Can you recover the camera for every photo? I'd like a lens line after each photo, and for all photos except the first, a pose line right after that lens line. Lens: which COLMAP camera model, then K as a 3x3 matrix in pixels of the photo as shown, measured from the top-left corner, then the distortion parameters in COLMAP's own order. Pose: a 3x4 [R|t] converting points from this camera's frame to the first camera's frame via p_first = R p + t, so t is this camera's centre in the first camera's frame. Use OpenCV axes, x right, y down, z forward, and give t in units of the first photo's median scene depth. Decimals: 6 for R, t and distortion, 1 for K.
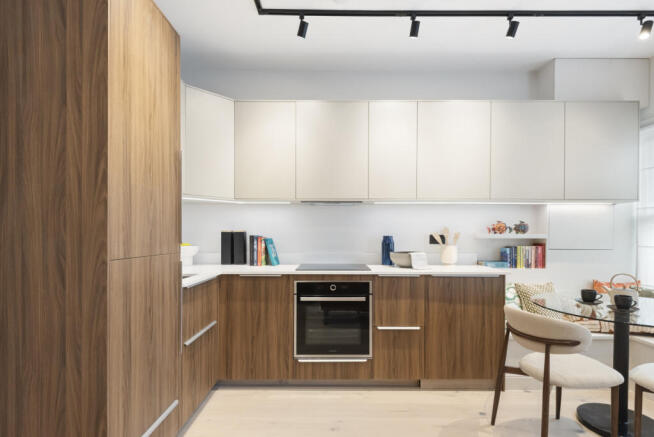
lens RADIAL K [[337.1, 0, 329.1], [0, 337.1, 221.8], [0, 0, 1]] dist [0.001104, 0.000122]
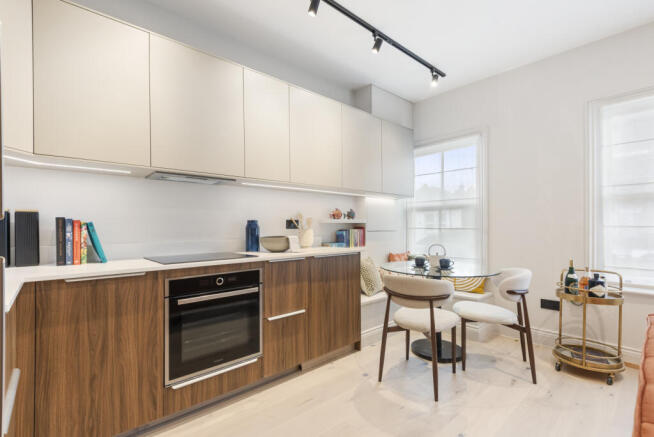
lens RADIAL K [[299.2, 0, 327.5], [0, 299.2, 220.5], [0, 0, 1]] dist [-0.000341, -0.000522]
pose [[0.751758, 0.004950, 0.659421, -0.260486], [-0.009808, 0.999945, 0.003676, 0.045572], [-0.659366, -0.009231, 0.751765, 0.293869]]
